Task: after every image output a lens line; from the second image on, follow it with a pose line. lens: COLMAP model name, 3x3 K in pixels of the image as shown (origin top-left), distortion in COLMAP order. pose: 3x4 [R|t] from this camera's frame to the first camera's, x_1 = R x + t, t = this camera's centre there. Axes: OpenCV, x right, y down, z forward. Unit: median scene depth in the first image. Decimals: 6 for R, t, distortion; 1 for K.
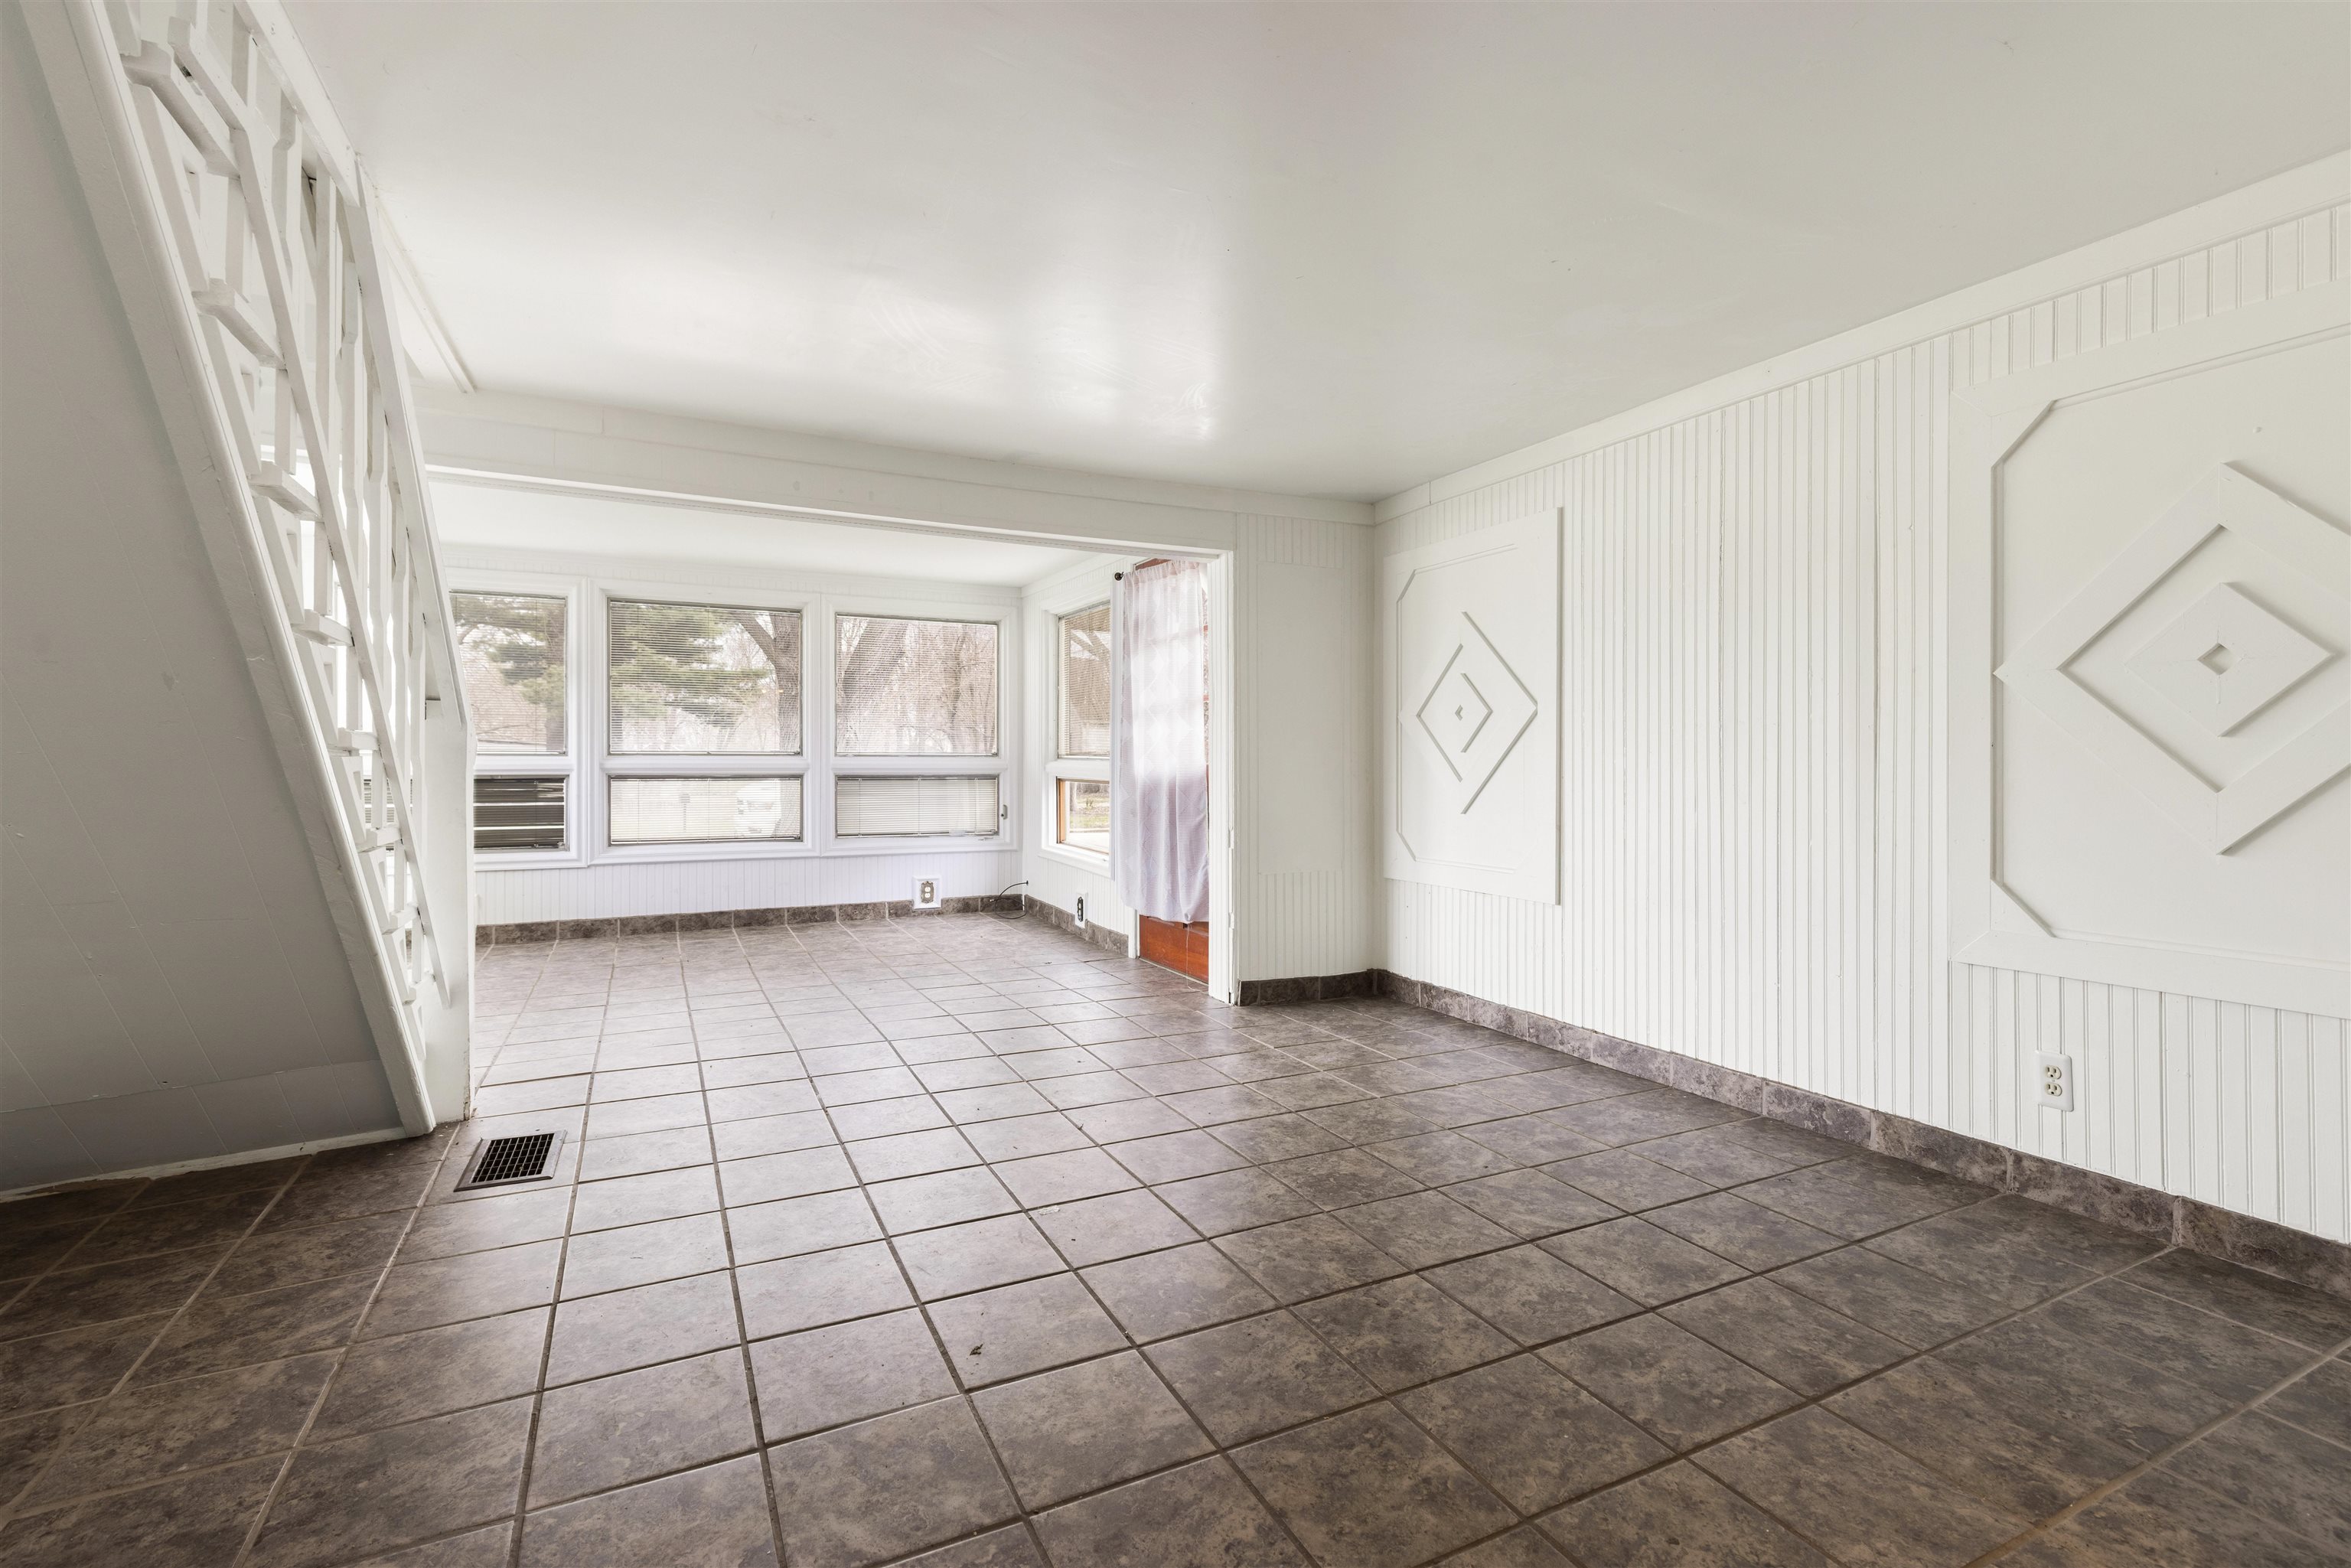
lens RADIAL K [[1048.4, 0, 1175.5], [0, 1048.4, 784.0], [0, 0, 1]] dist [0.000222, 0.000185]
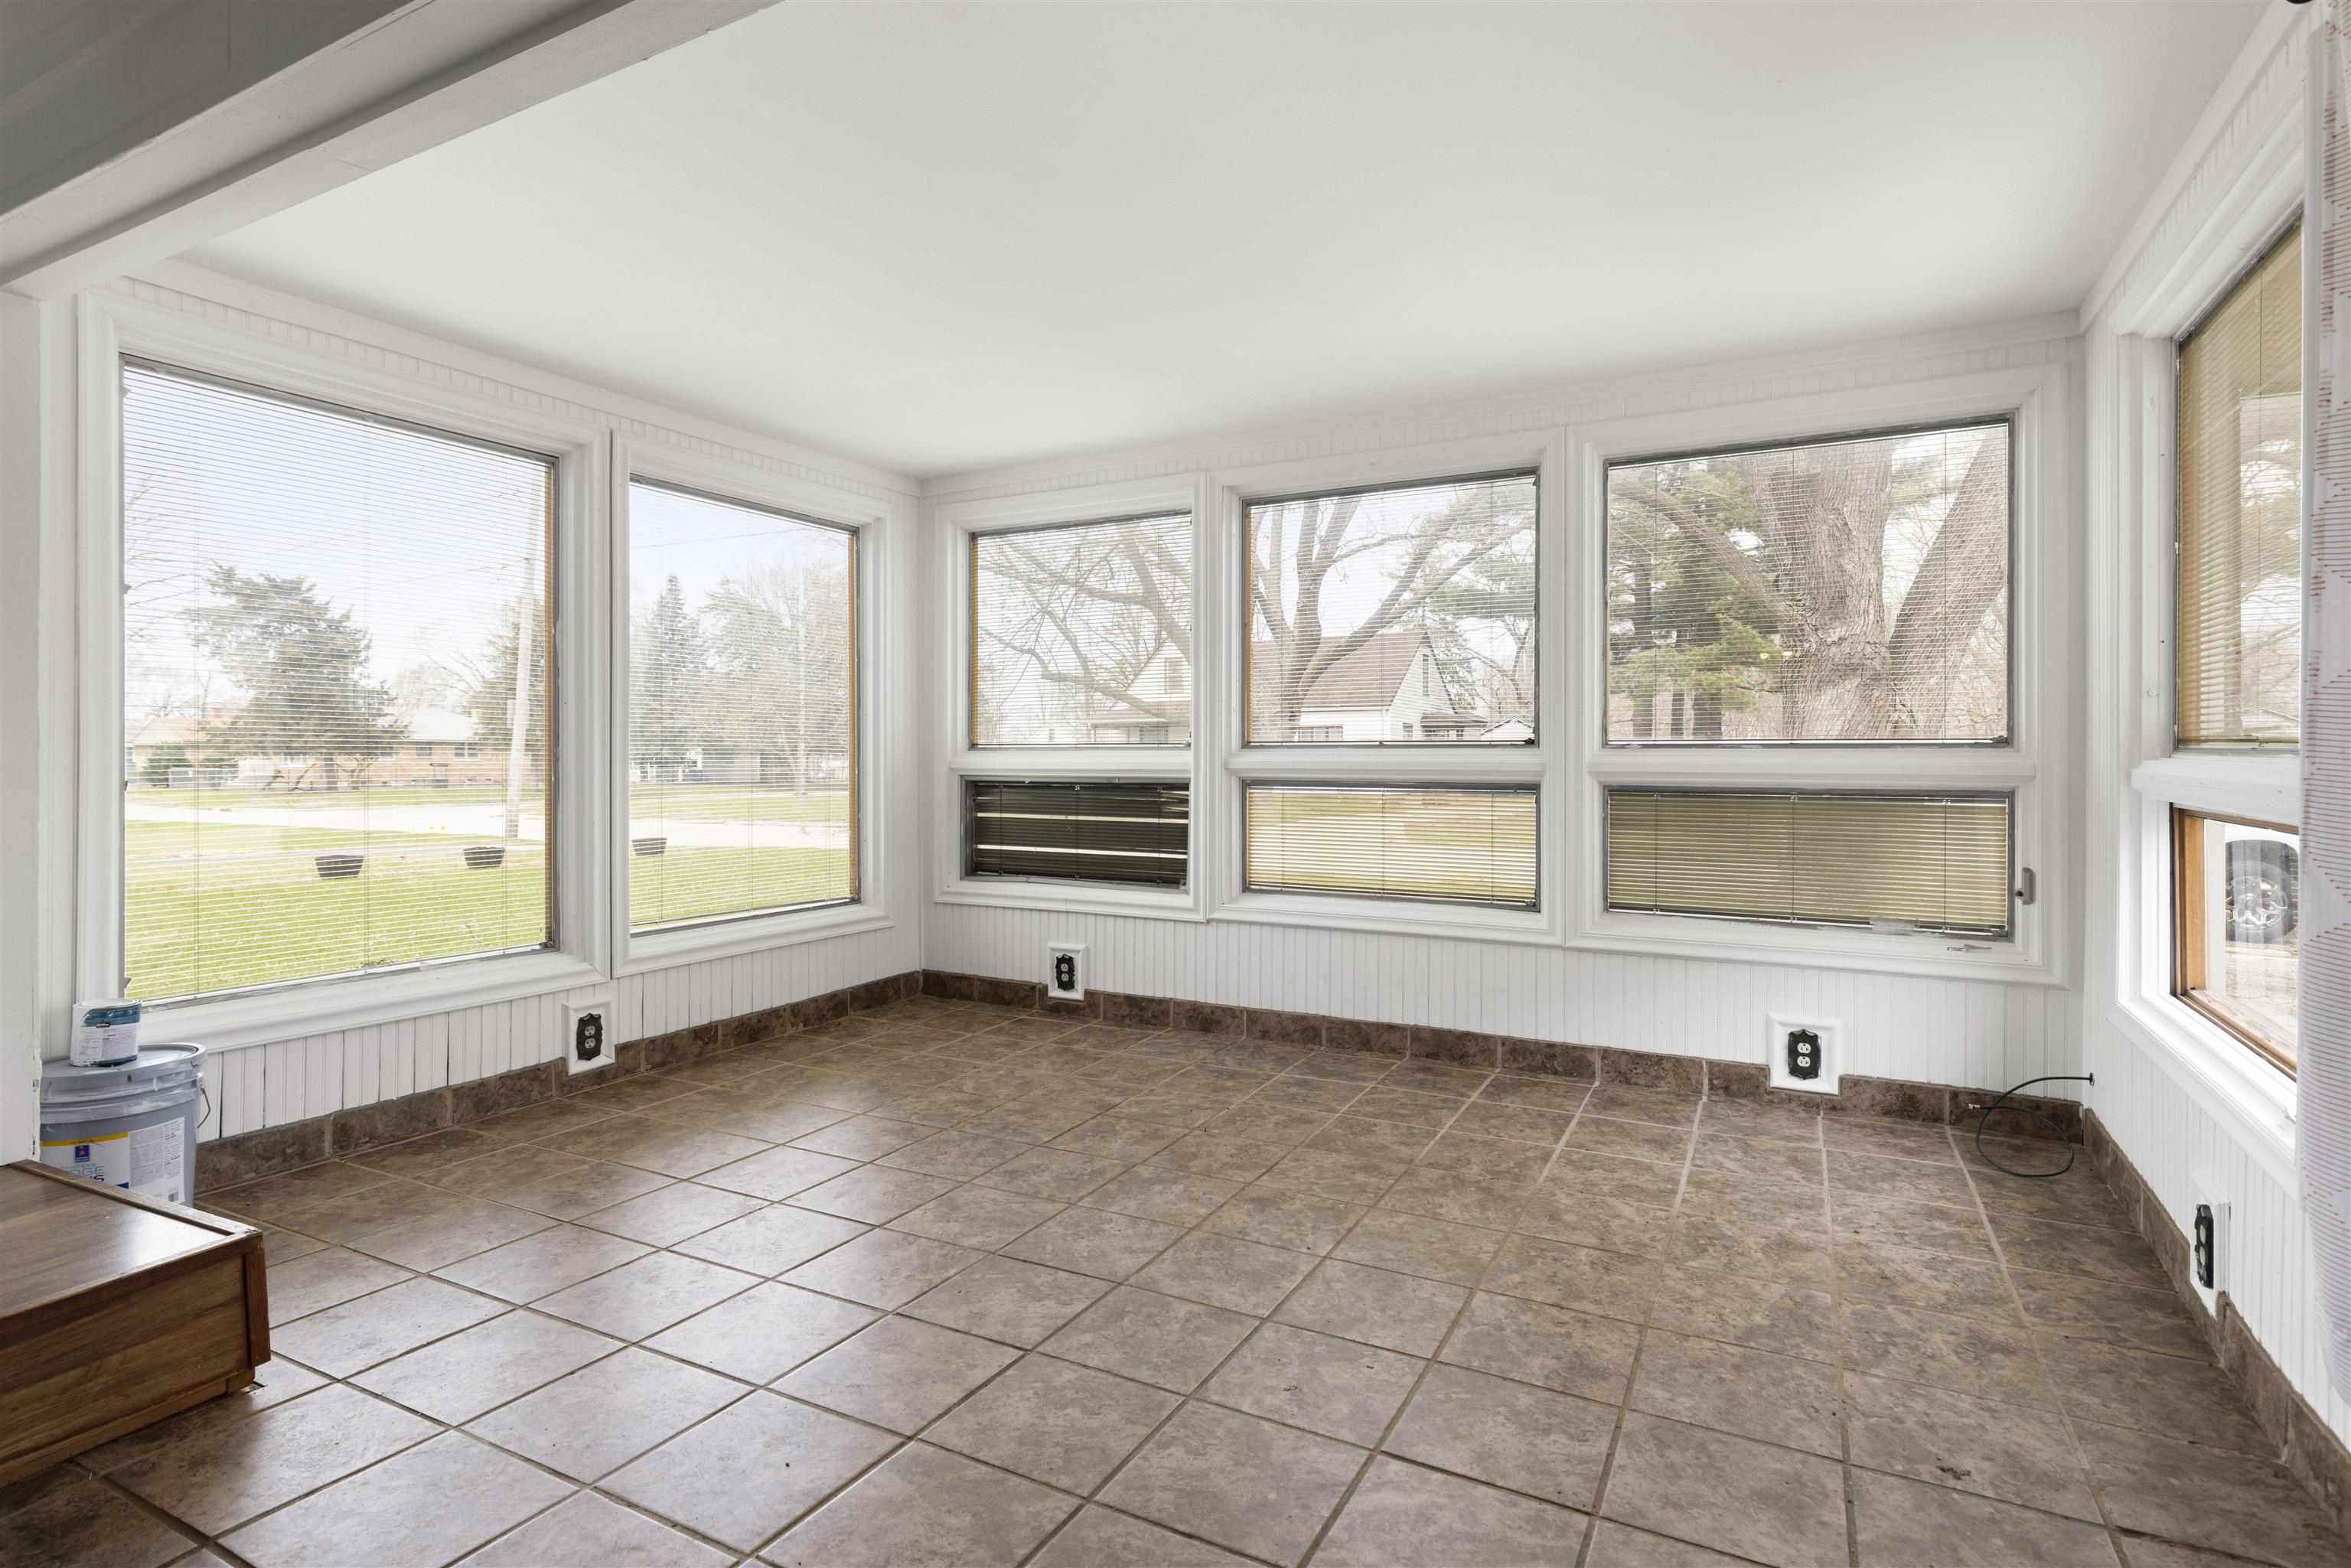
lens RADIAL K [[1168.3, 0, 1174.4], [0, 1168.3, 752.4], [0, 0, 1]] dist [0.001538, 0.000161]
pose [[0.575156, -0.006529, -0.818018, 0.014513], [-0.017263, 0.999649, -0.020117, -0.009671], [0.817861, 0.025692, 0.574841, 0.535221]]
